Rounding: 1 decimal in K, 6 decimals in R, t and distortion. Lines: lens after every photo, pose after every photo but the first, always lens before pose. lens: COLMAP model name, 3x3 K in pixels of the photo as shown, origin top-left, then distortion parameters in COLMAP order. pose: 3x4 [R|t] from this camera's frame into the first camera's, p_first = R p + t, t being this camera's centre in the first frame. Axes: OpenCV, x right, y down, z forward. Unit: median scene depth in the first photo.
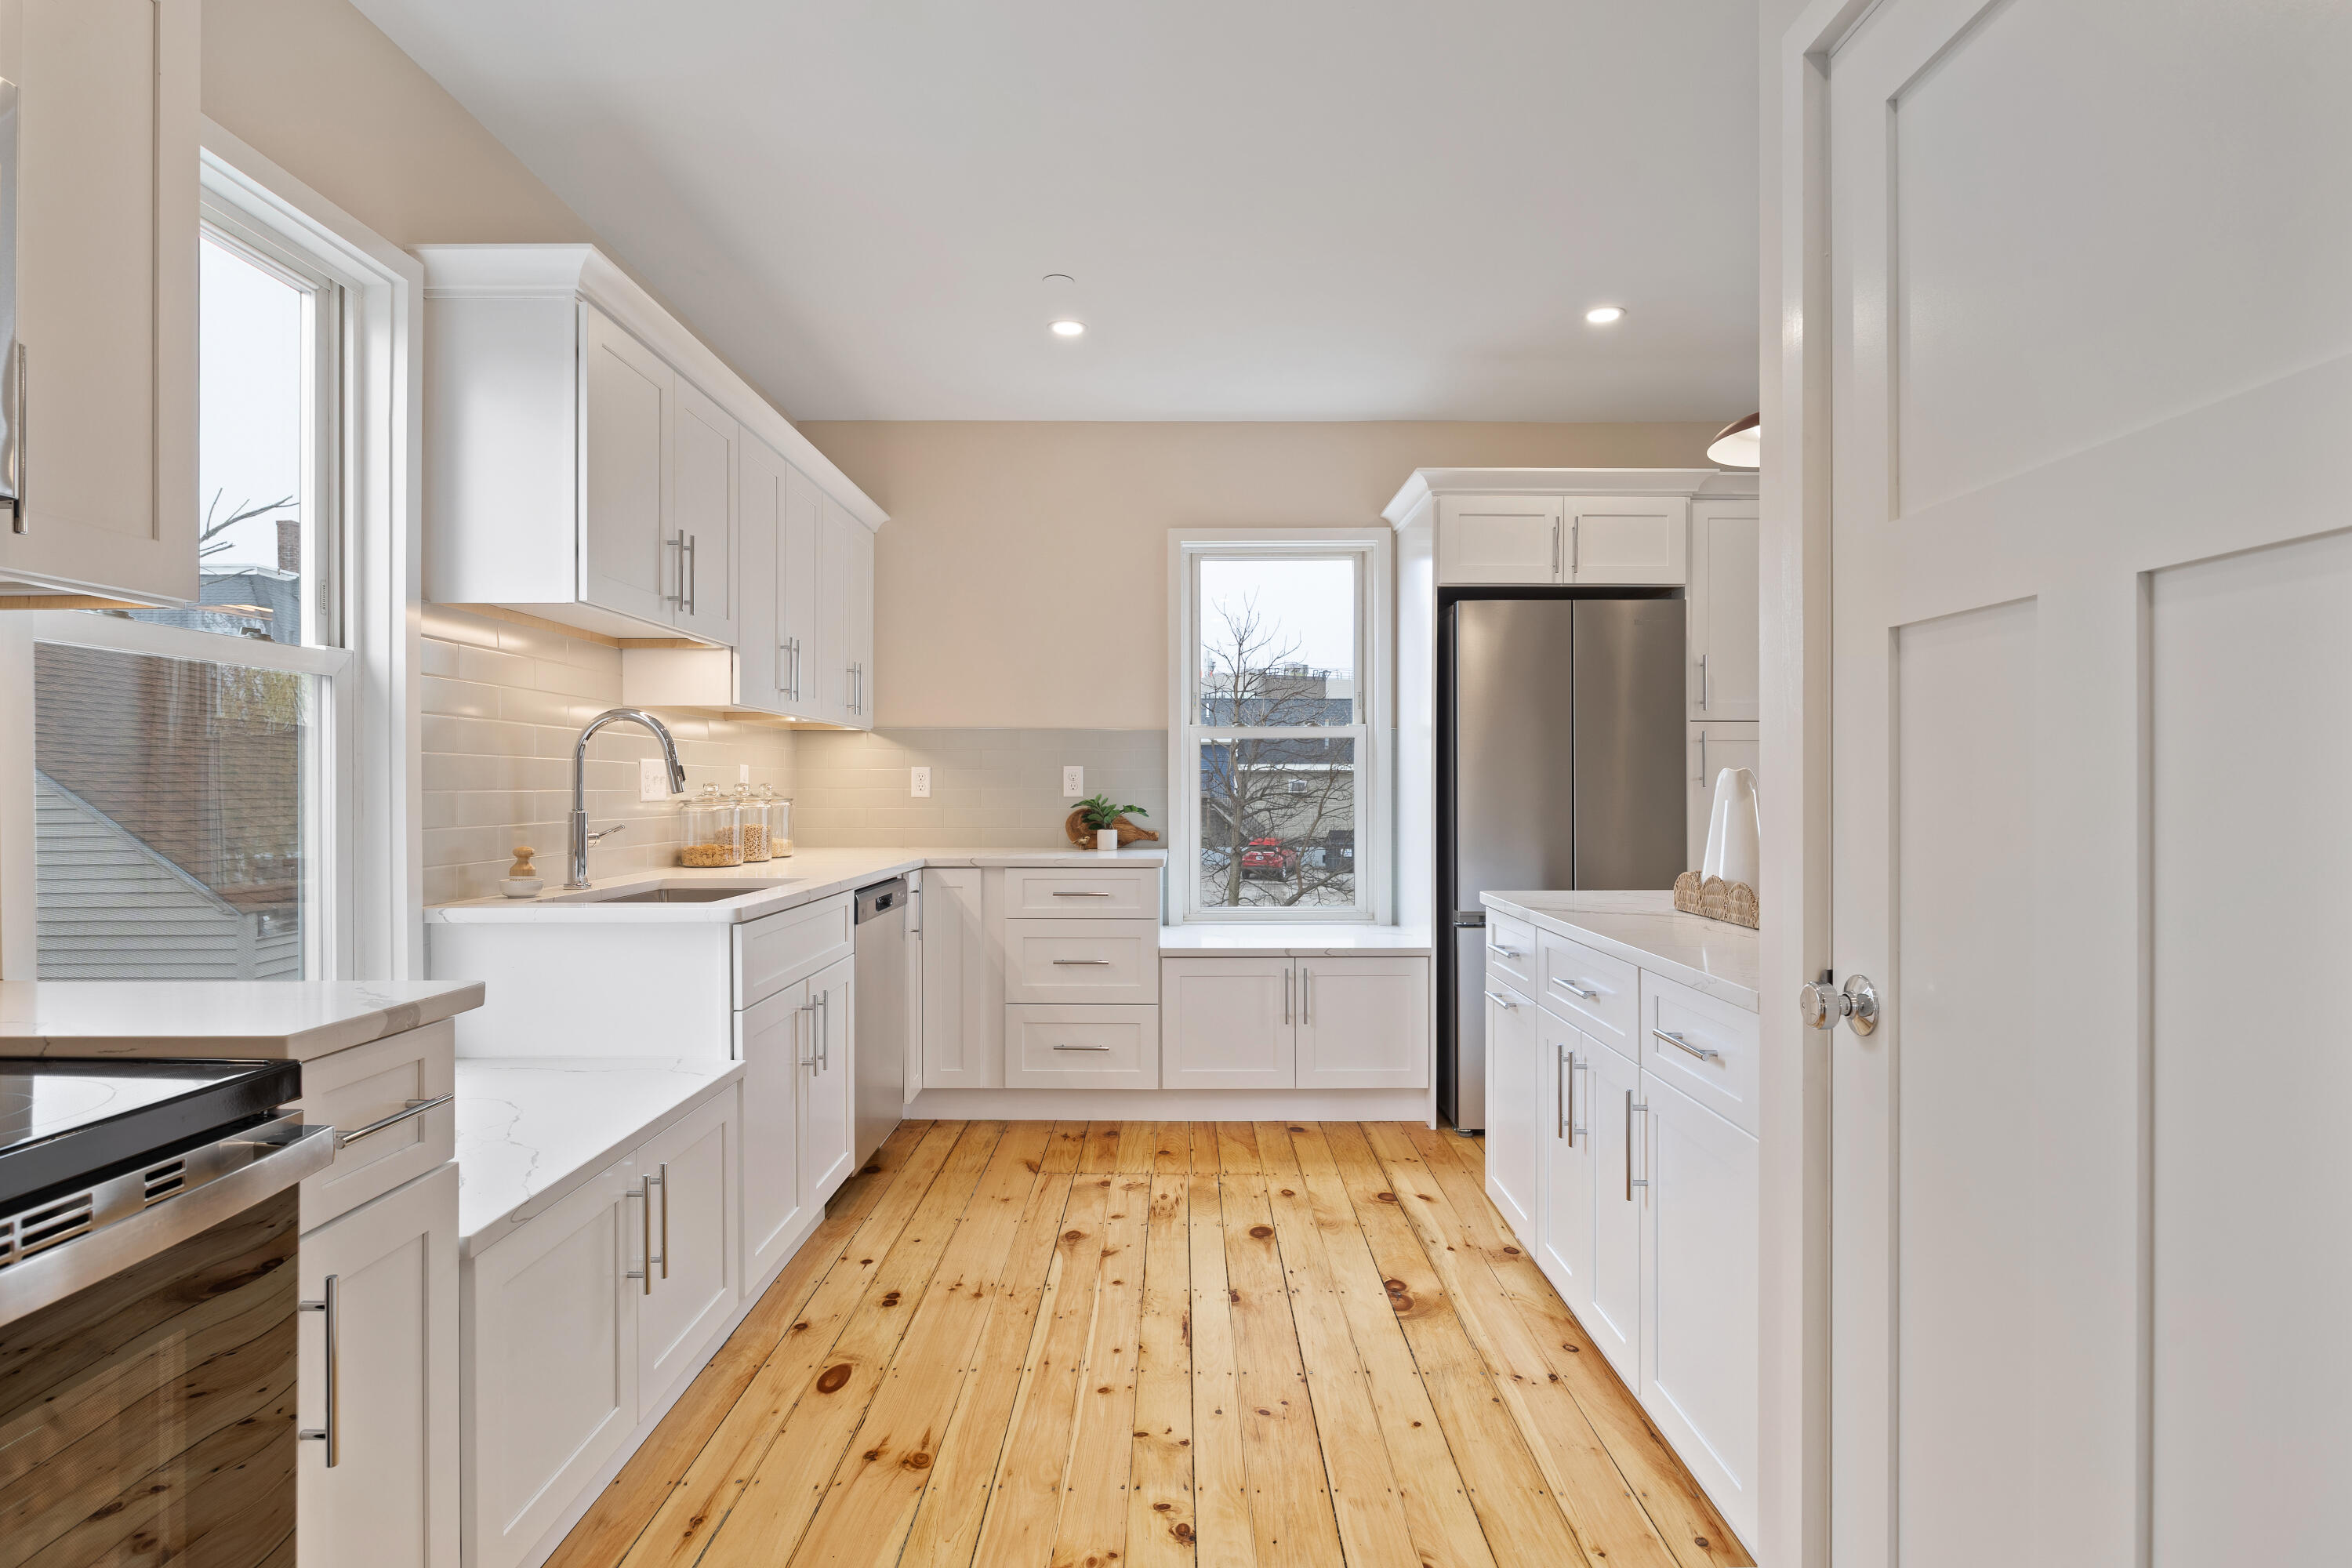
lens RADIAL K [[1202.8, 0, 1170.6], [0, 1202.8, 786.7], [0, 0, 1]] dist [-0.030214, -0.000102]
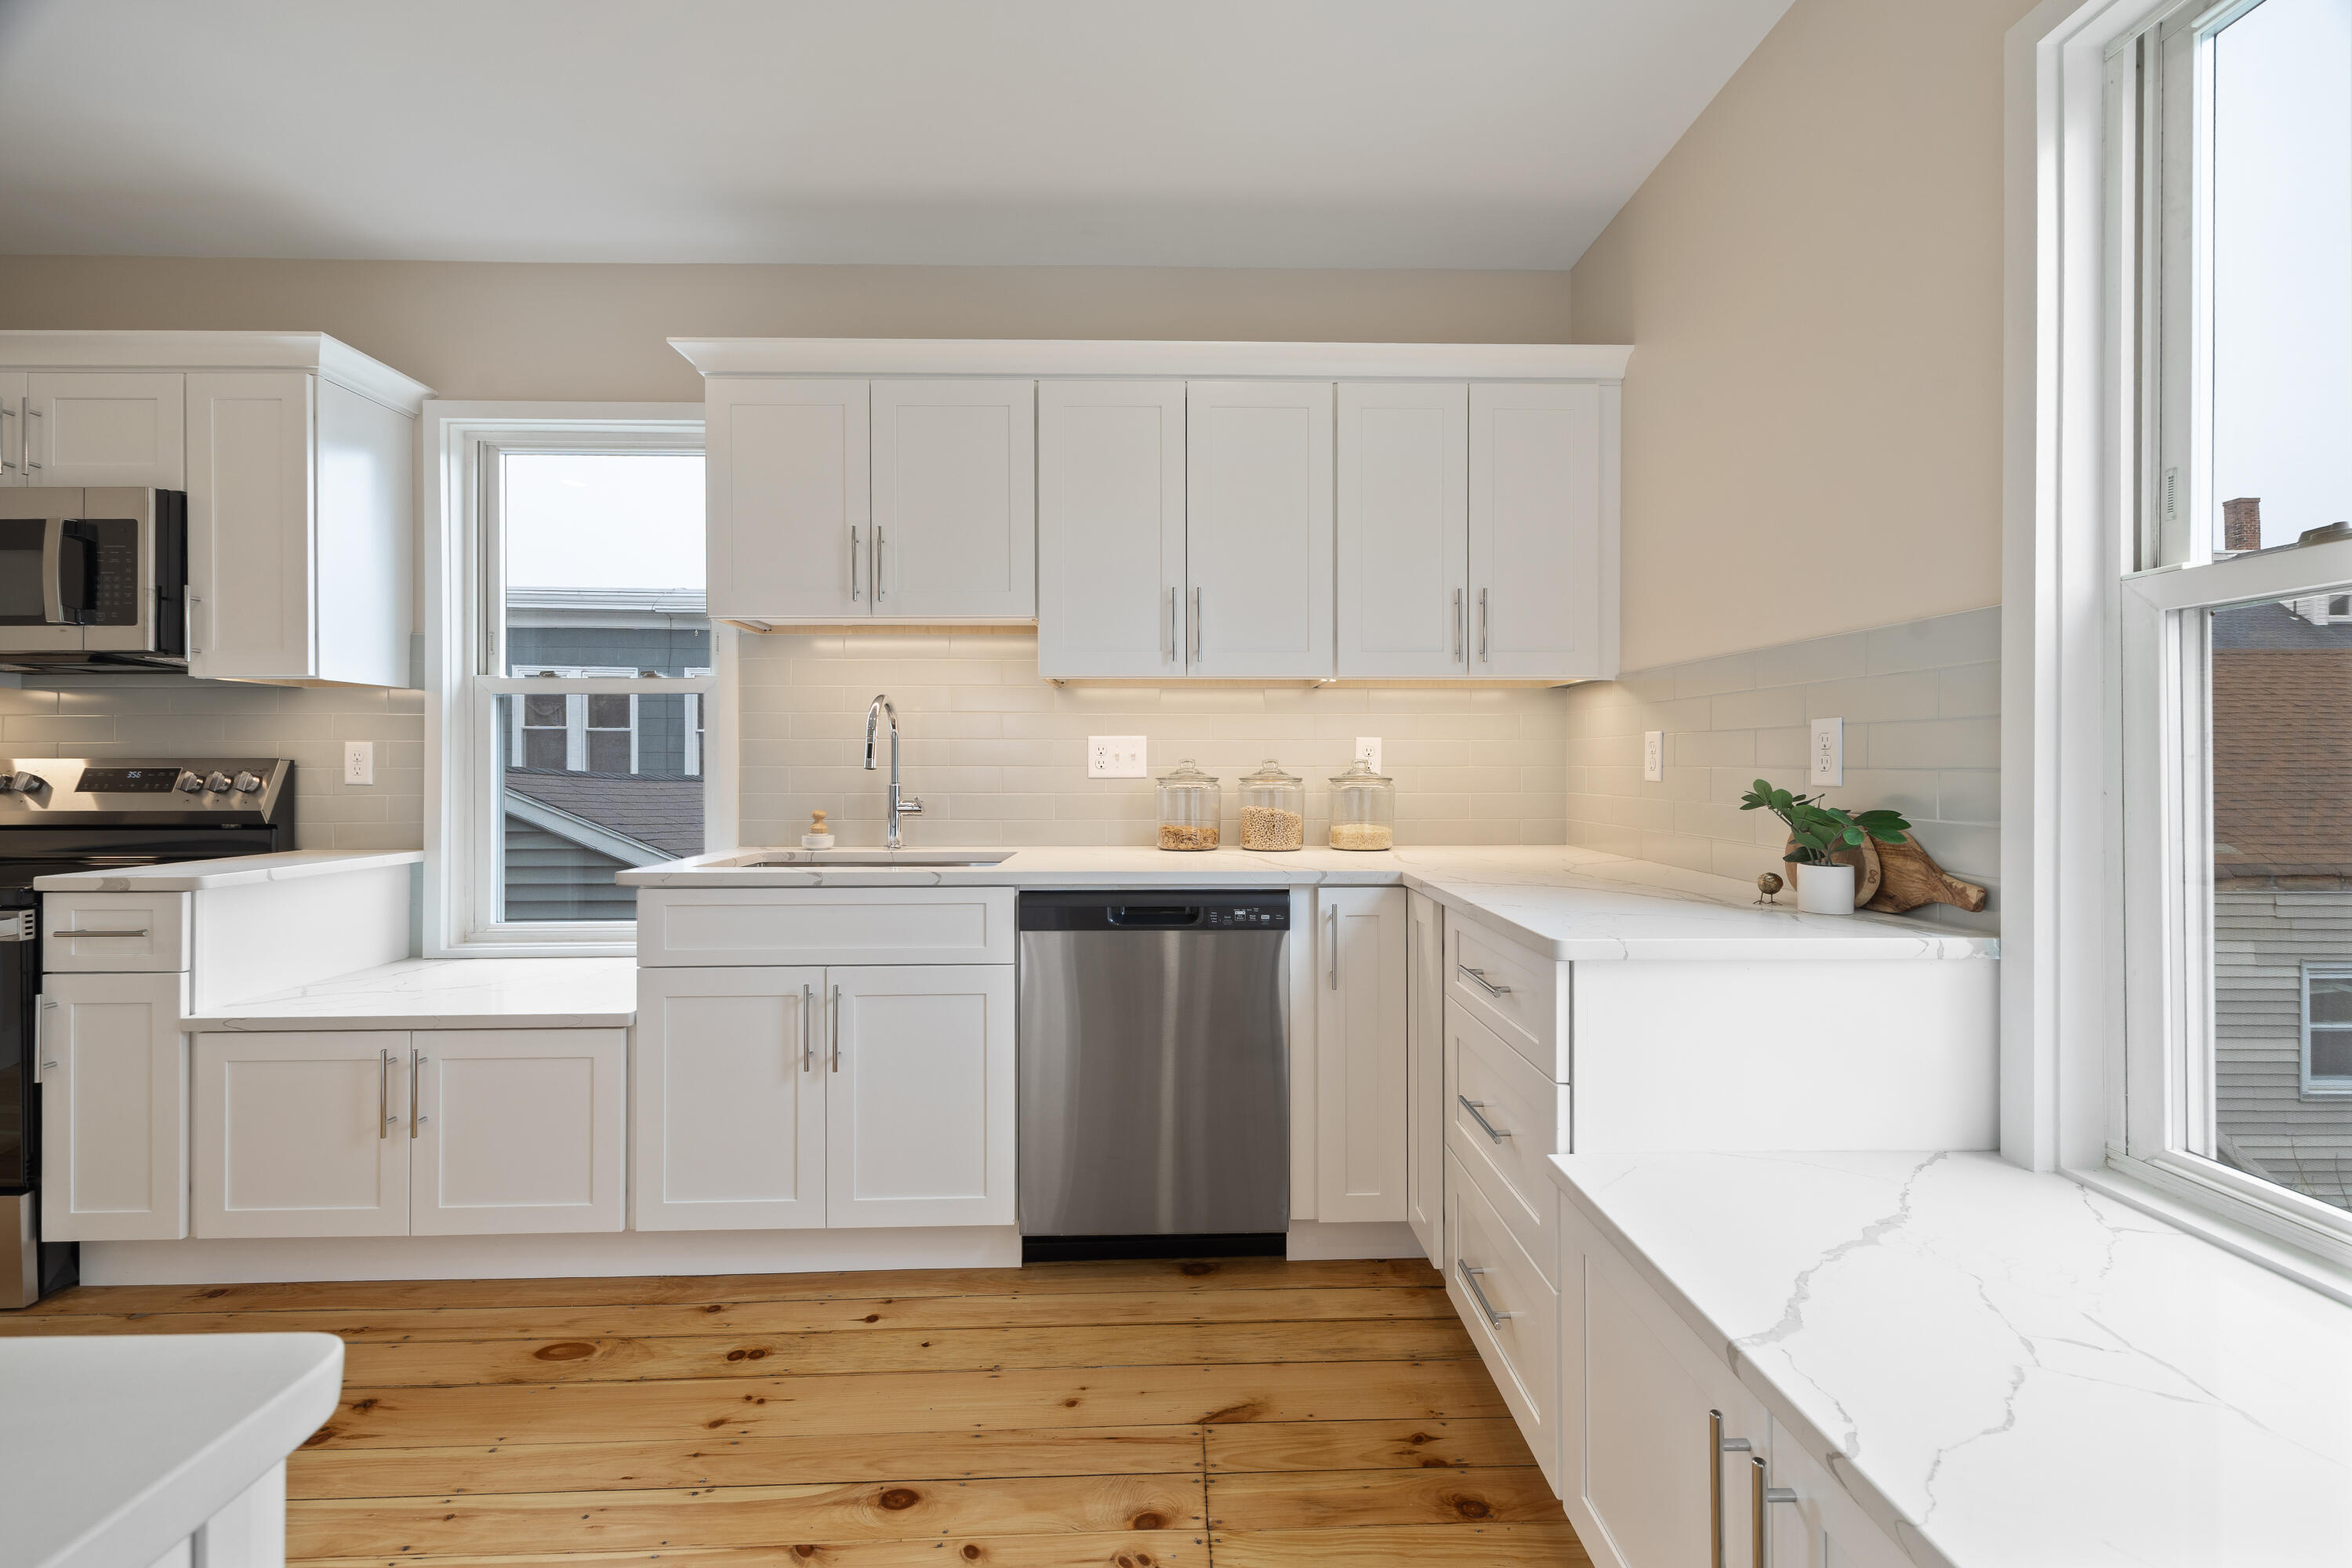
lens RADIAL K [[949.7, 0, 1198.1], [0, 949.7, 766.5], [0, 0, 1]] dist [0.007355, -0.000371]
pose [[0.033271, 0.003833, -0.999439, 0.481496], [0.000390, 0.999993, 0.003848, -0.000228], [0.999446, -0.000518, 0.033270, 1.343438]]
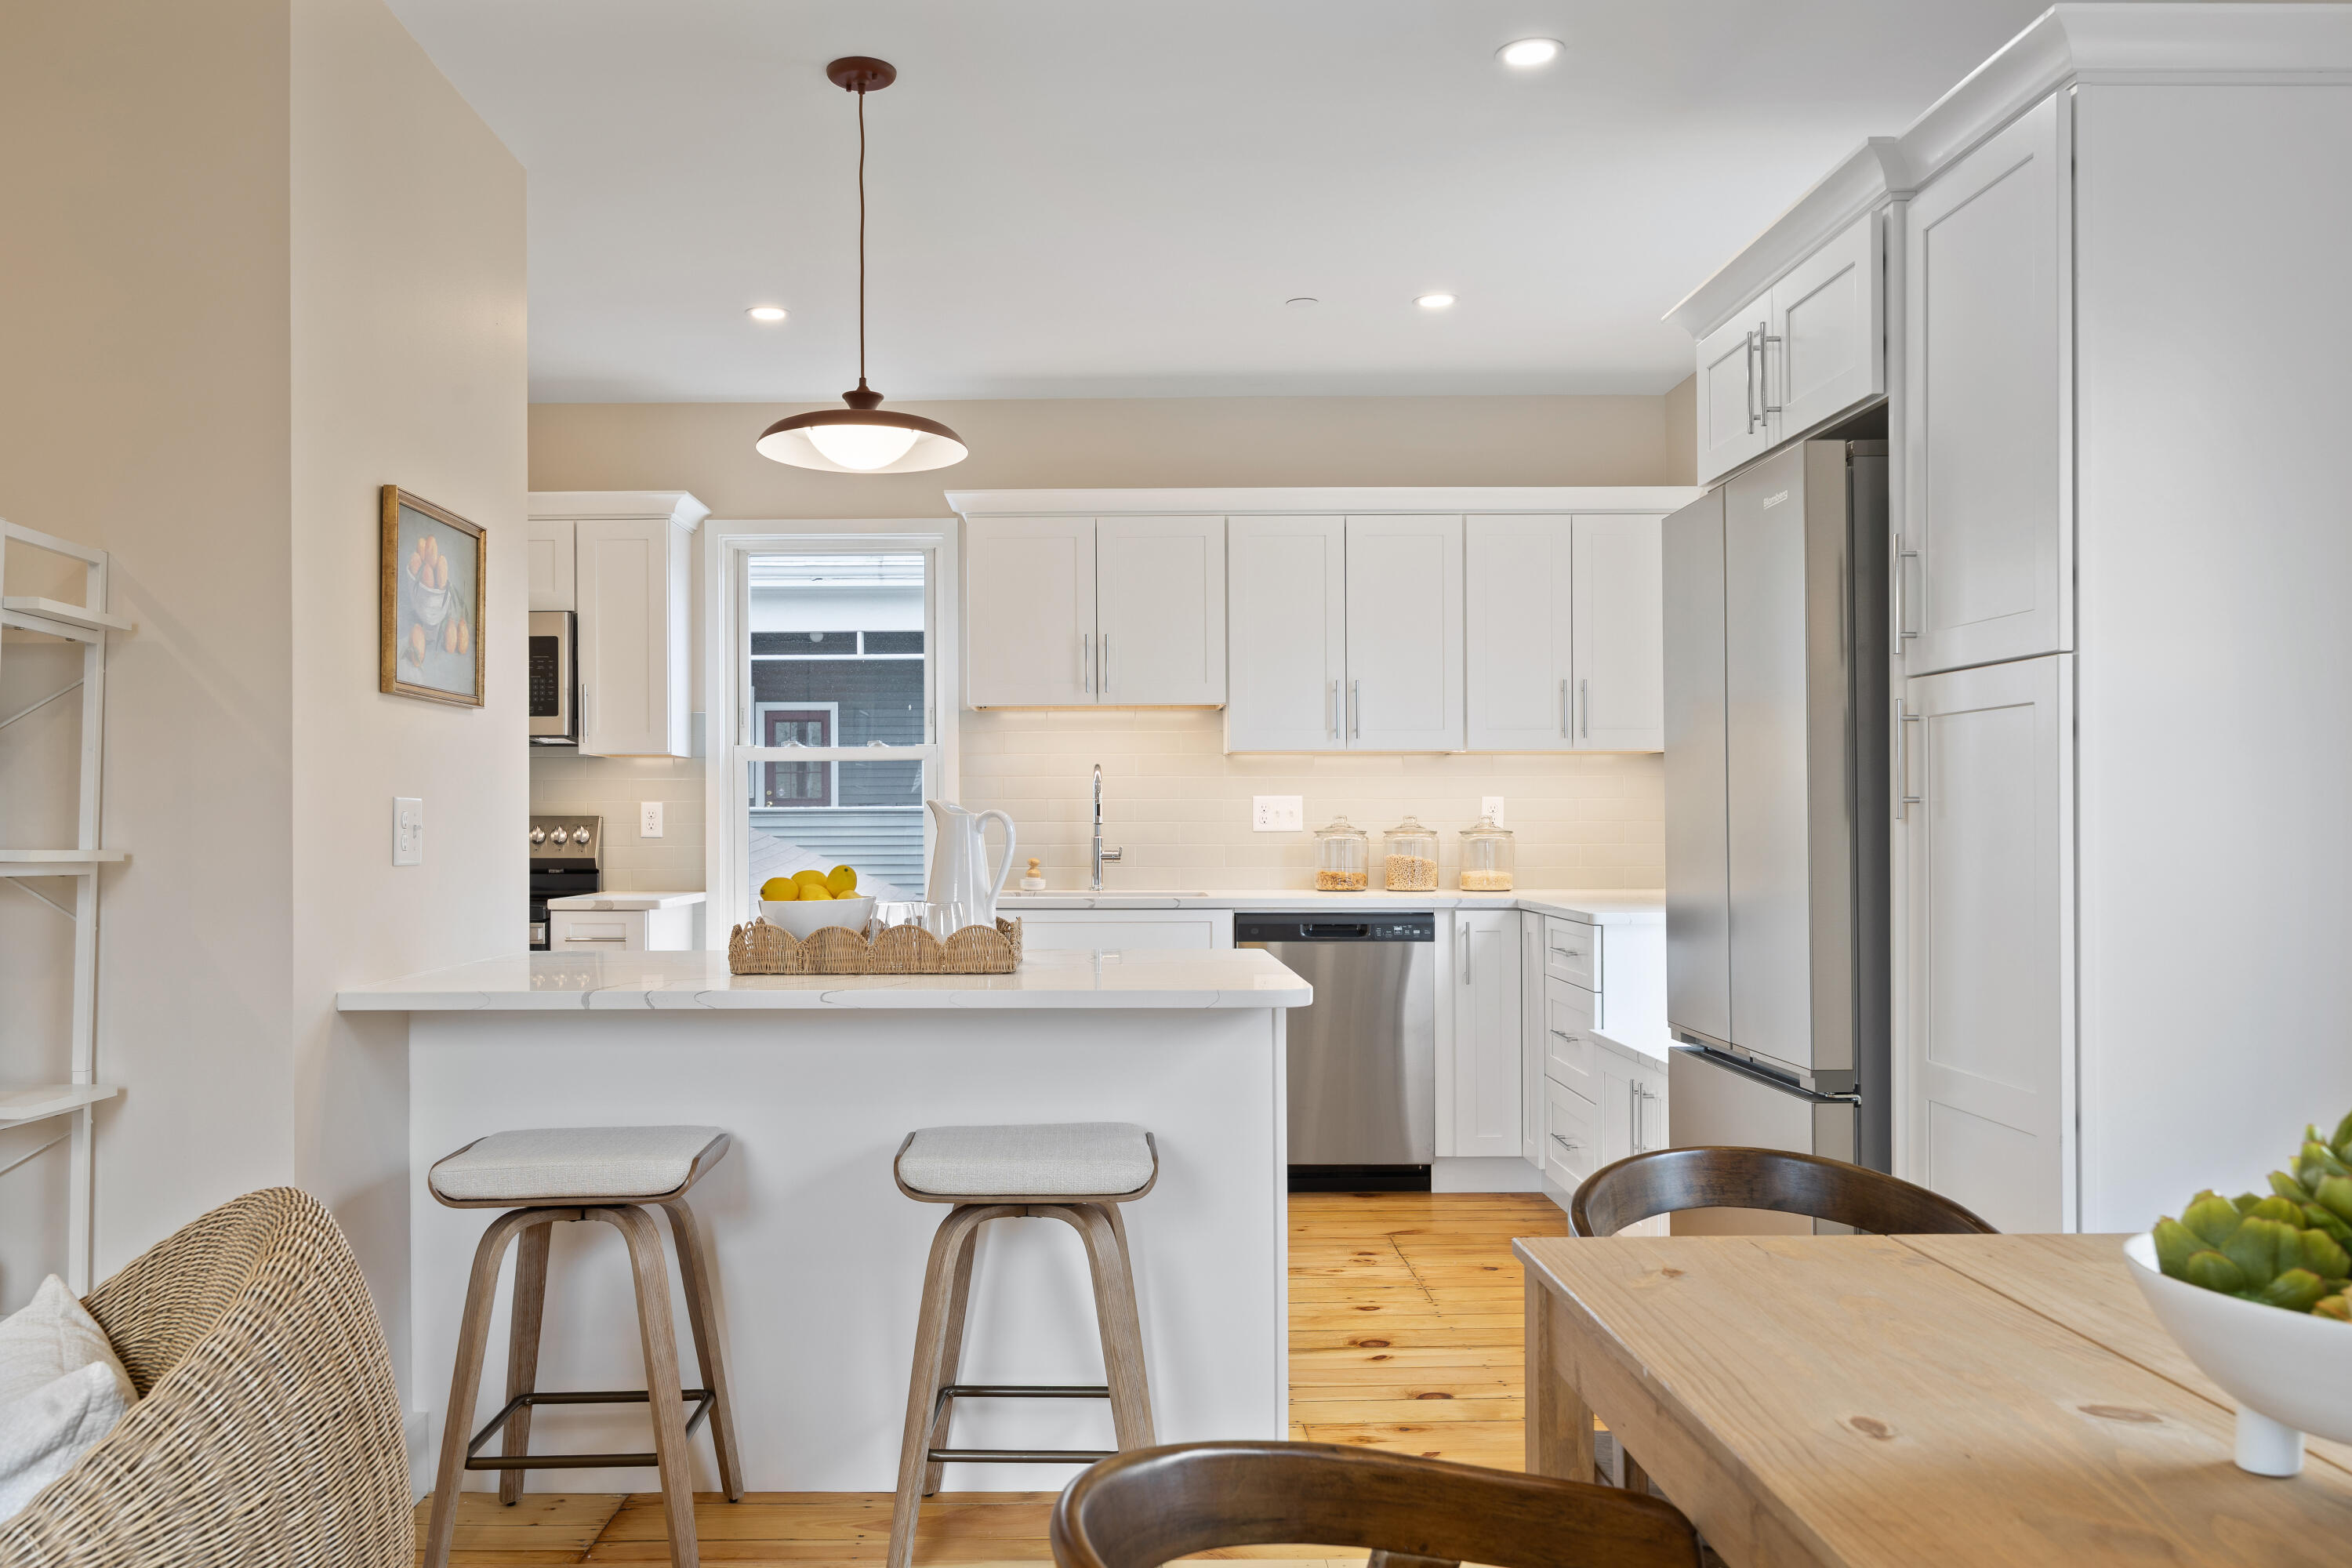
lens RADIAL K [[1892.9, 0, 1111.5], [0, 1892.9, 788.6], [0, 0, 1]] dist [0.013550, 0.007914]
pose [[0.009520, -0.015021, -0.999842, 1.852069], [0.001273, 0.999887, -0.015010, -0.002835], [0.999954, -0.001130, 0.009538, 1.057088]]
